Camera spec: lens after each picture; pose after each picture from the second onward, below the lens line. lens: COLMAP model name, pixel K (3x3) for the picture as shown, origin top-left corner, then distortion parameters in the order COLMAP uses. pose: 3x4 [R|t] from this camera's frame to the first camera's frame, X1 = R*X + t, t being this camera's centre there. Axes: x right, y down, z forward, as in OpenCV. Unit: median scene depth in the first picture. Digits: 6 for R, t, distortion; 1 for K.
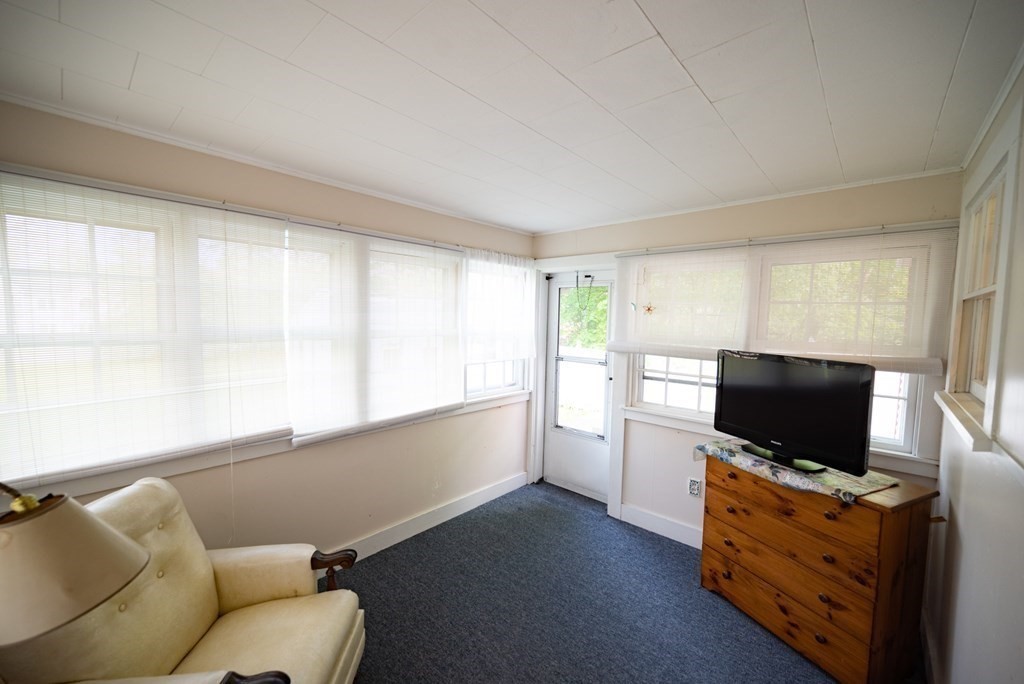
lens RADIAL K [[405.6, 0, 510.8], [0, 405.6, 342.3], [0, 0, 1]] dist [-0.001218, -0.000119]
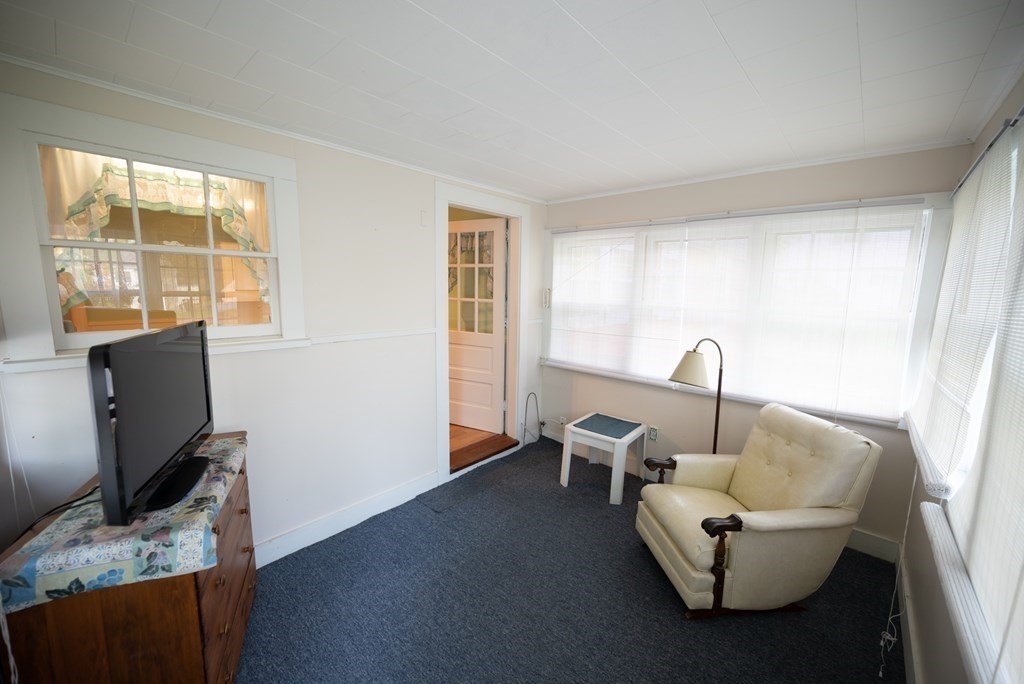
lens RADIAL K [[405.6, 0, 513.9], [0, 405.6, 342.7], [0, 0, 1]] dist [-0.001218, -0.000119]
pose [[-0.998246, -0.052568, -0.027237, 0.153473], [-0.057028, 0.977354, 0.203779, -0.114188], [0.015908, 0.204975, -0.978638, 1.839760]]
